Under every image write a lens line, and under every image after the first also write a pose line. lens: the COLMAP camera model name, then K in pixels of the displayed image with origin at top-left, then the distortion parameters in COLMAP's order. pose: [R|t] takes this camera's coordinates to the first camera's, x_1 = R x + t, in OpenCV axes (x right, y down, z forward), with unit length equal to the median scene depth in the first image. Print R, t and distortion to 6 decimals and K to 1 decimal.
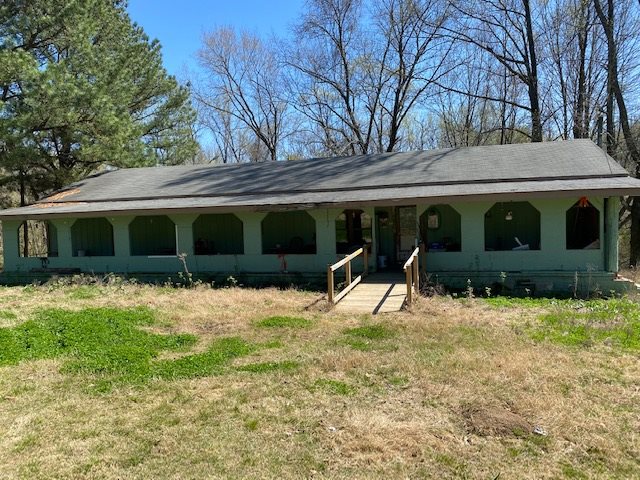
lens RADIAL K [[494.6, 0, 318.3], [0, 494.6, 243.4], [0, 0, 1]] dist [0.039283, -0.048653]
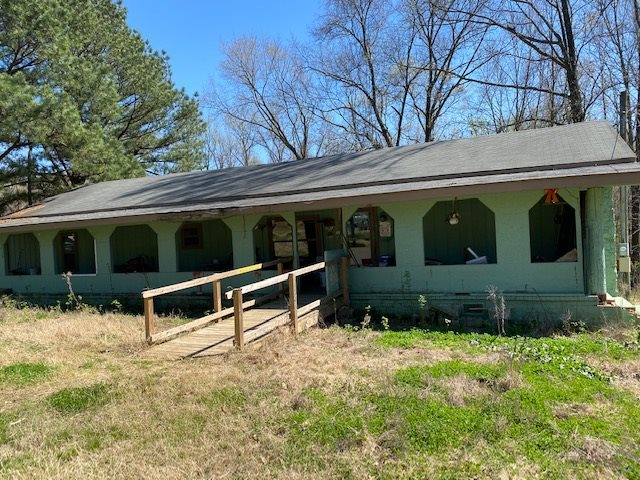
lens RADIAL K [[494.6, 0, 320.3], [0, 494.6, 237.0], [0, 0, 1]] dist [0.039283, -0.048653]
pose [[0.987161, -0.019455, -0.158538, 0.202109], [0.012984, 0.999044, -0.041750, 0.000710], [0.159198, 0.039155, 0.986470, 0.151617]]
